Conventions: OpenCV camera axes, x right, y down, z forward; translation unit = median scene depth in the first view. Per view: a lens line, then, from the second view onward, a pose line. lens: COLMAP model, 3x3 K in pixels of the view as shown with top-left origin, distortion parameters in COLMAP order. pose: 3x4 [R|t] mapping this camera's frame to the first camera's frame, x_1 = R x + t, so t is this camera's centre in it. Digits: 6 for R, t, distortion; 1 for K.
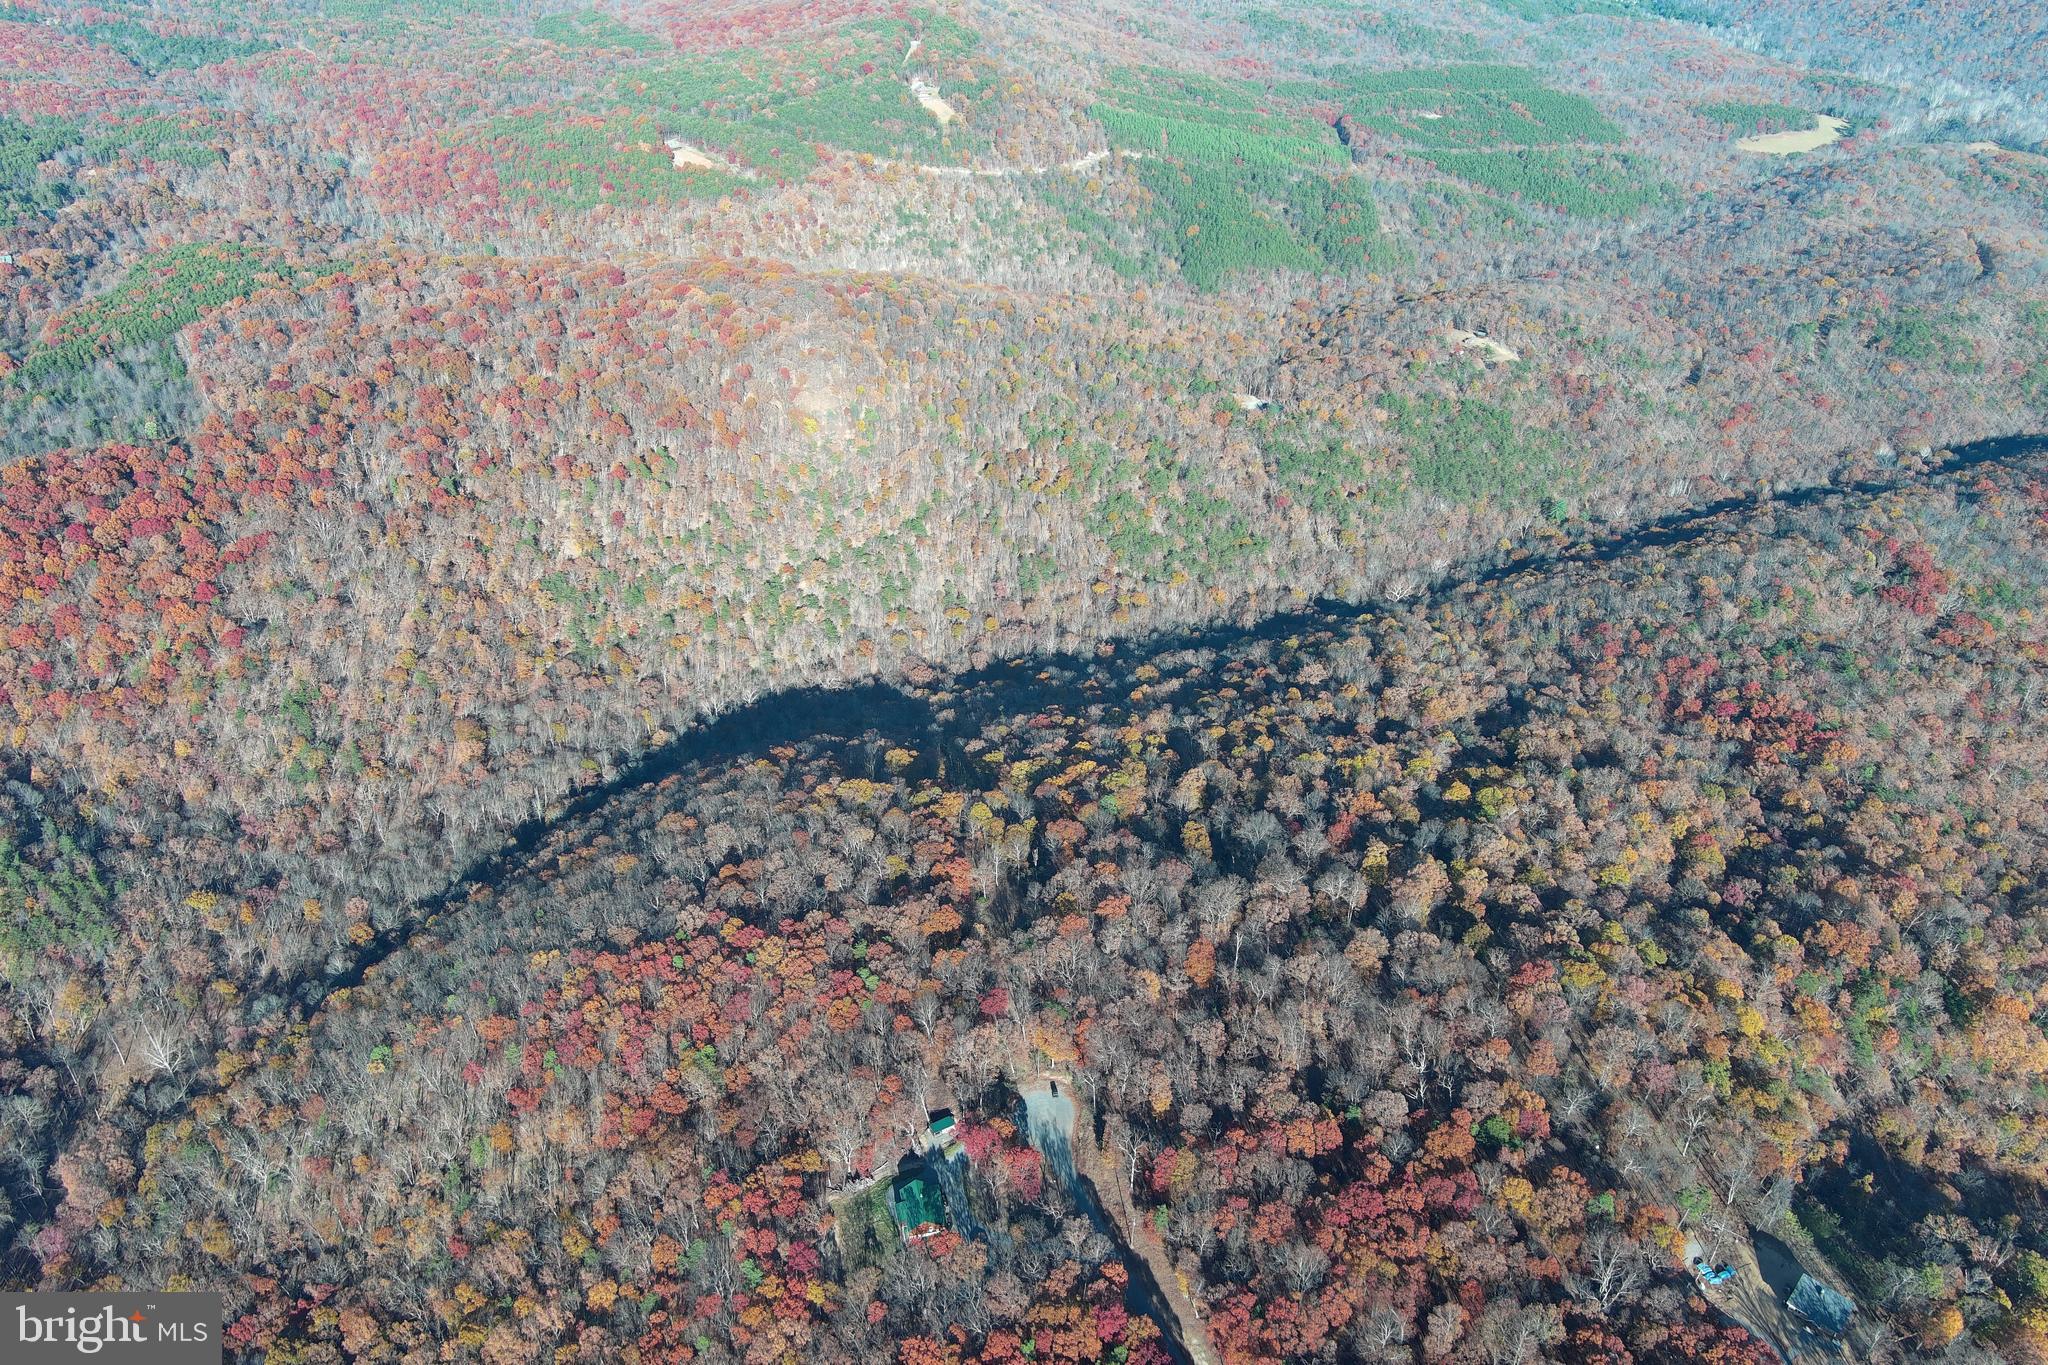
lens RADIAL K [[1592.0, 0, 1017.2], [0, 1592.0, 692.6], [0, 0, 1]] dist [0.022802, -0.017674]
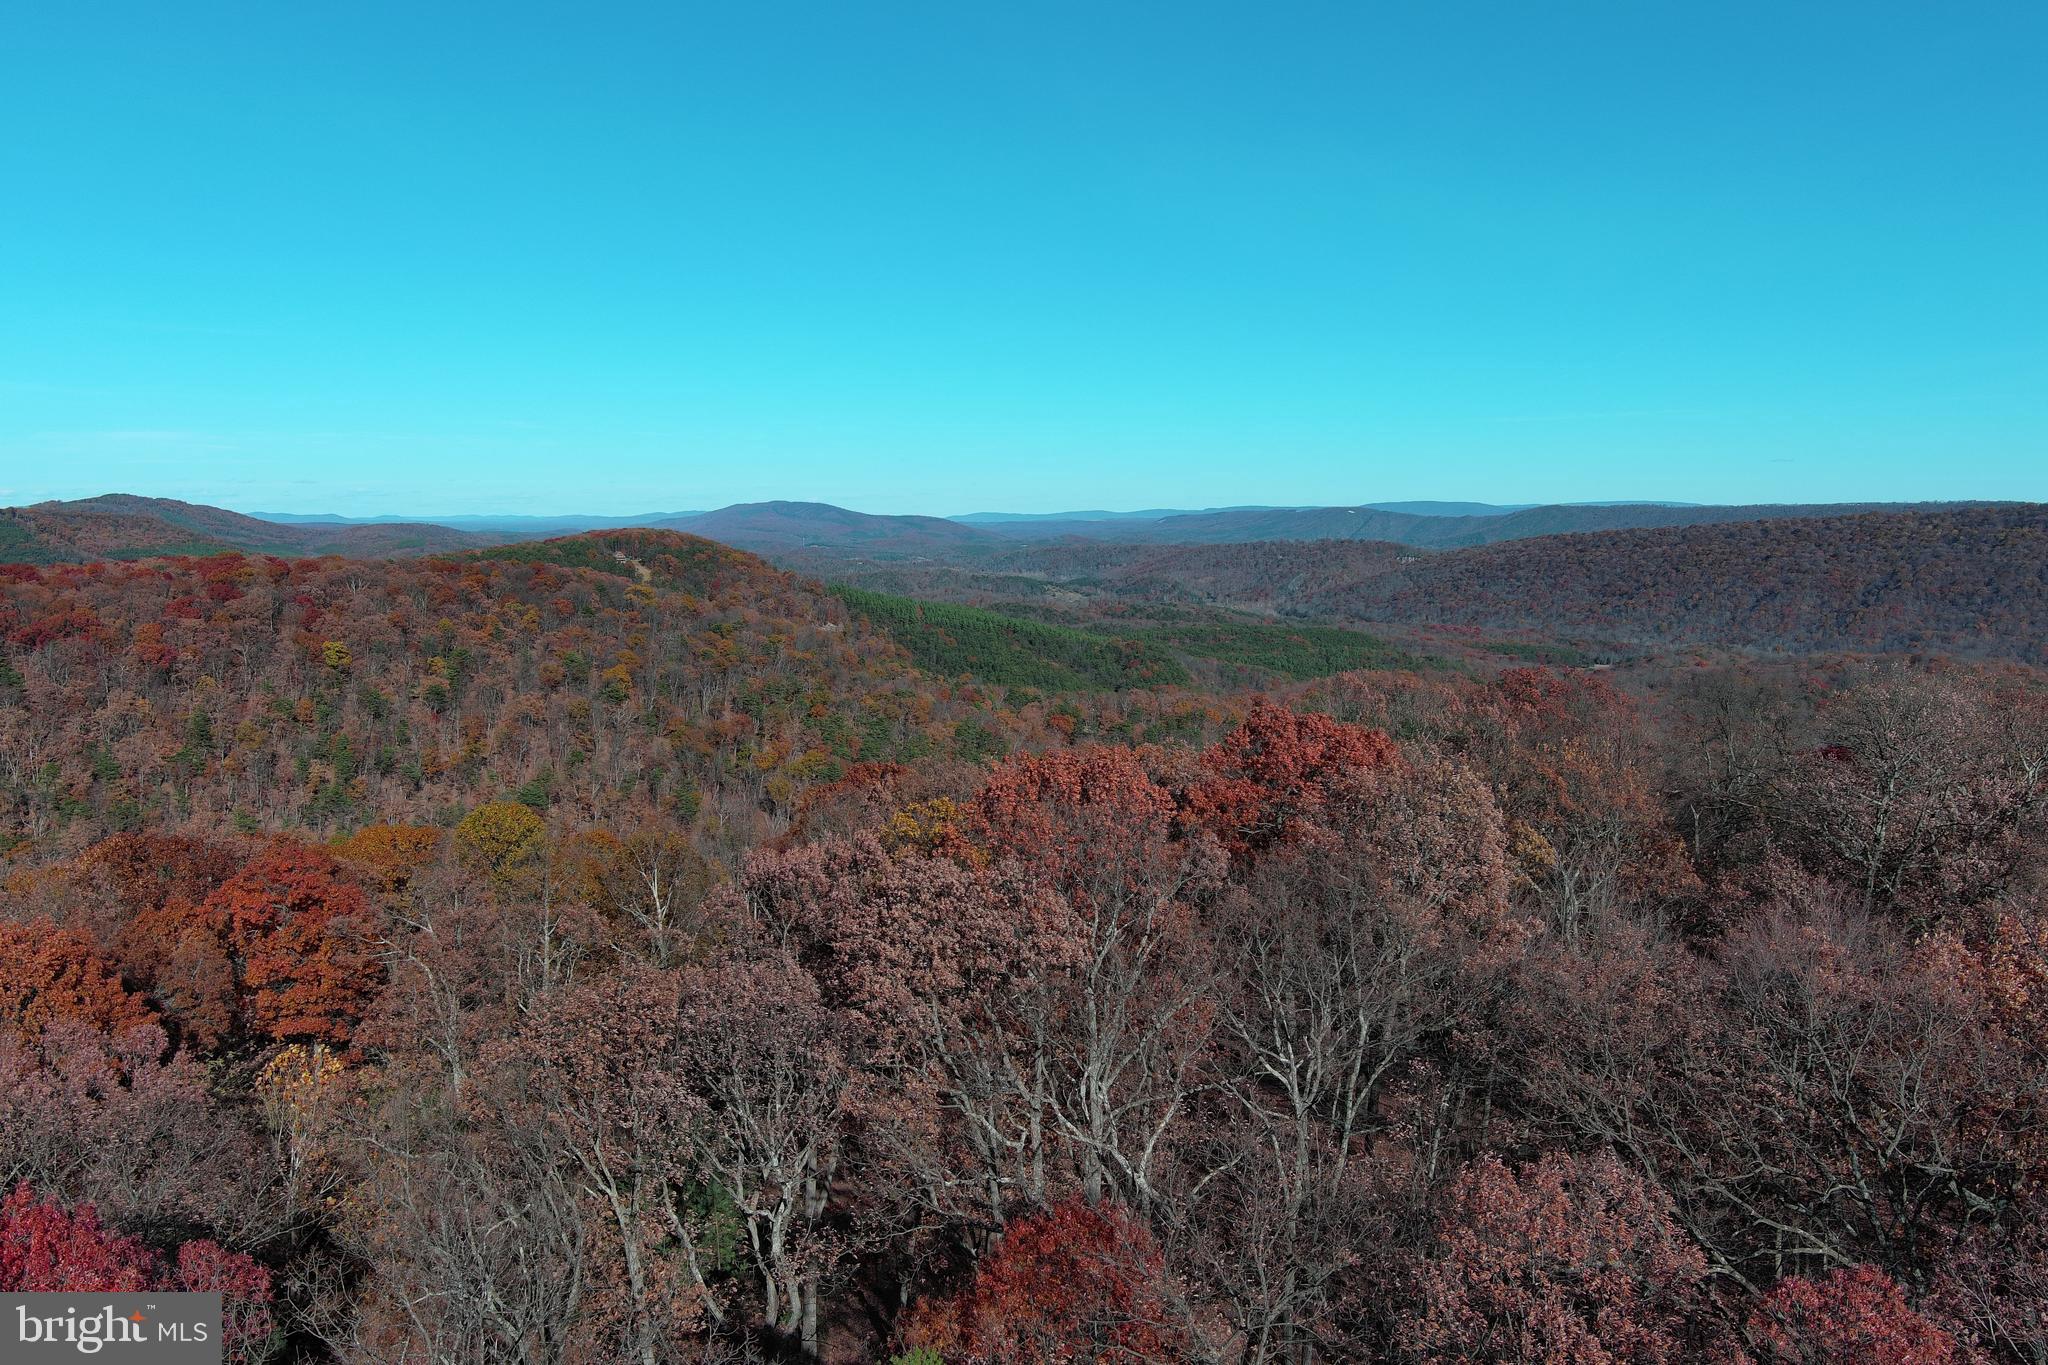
lens RADIAL K [[1592.0, 0, 1028.8], [0, 1592.0, 676.7], [0, 0, 1]] dist [0.022802, -0.017674]
pose [[0.984532, -0.021820, 0.173843, 0.008220], [0.098966, 0.888025, -0.449019, 0.139891], [-0.144579, 0.459278, 0.876448, 0.648535]]
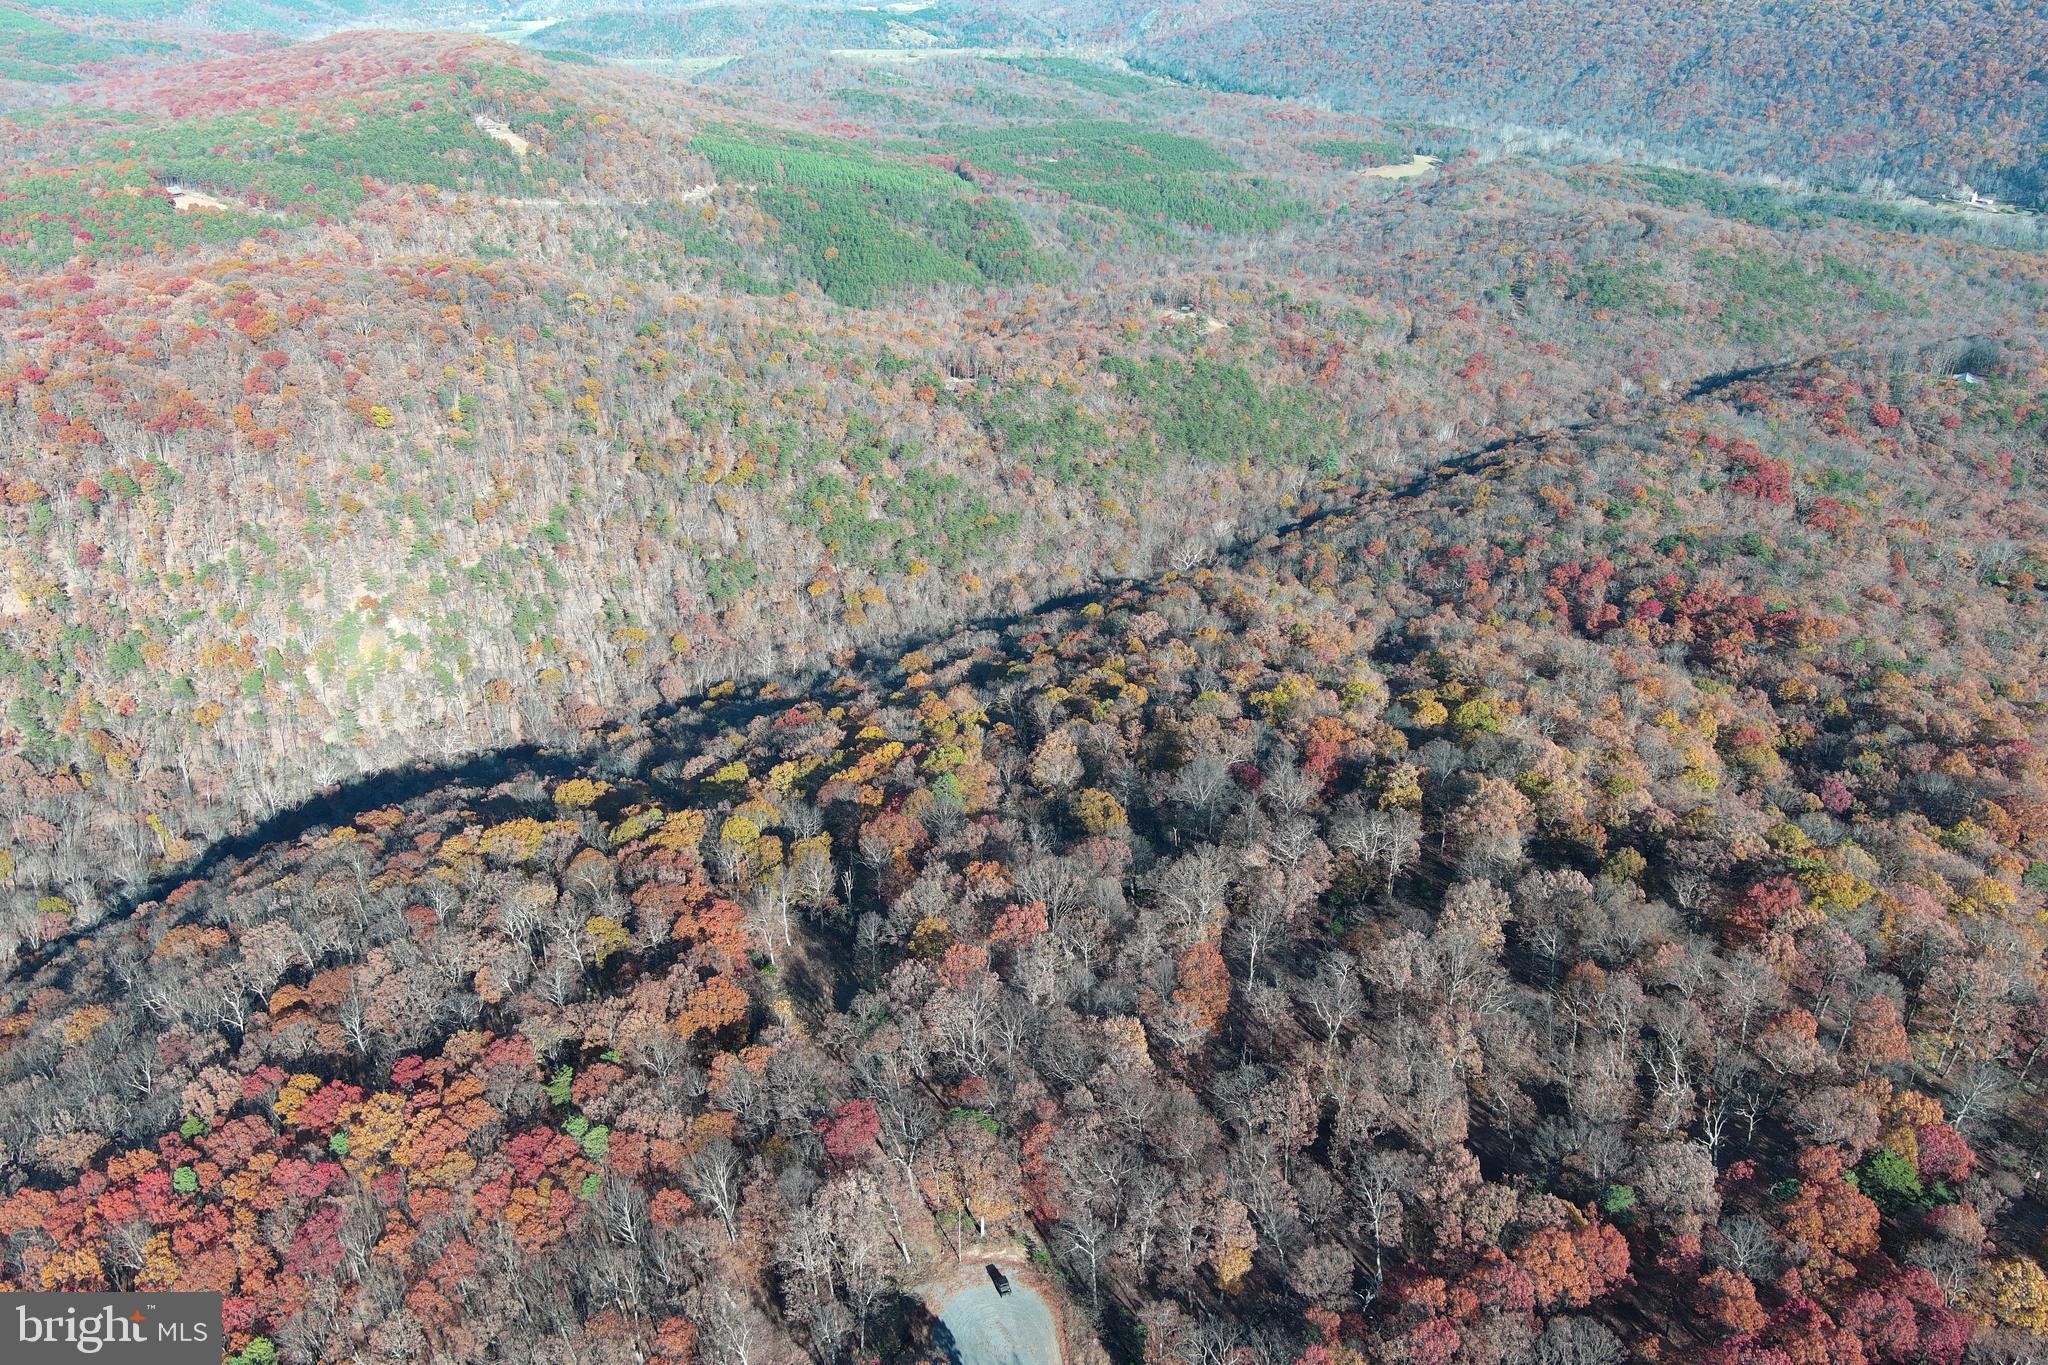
lens RADIAL K [[1592.0, 0, 1025.6], [0, 1592.0, 683.8], [0, 0, 1]] dist [0.022802, -0.017674]
pose [[0.964526, -0.124226, 0.232932, -0.043092], [0.147924, 0.985154, -0.087126, 0.074625], [-0.218650, 0.118491, 0.968582, 0.333989]]
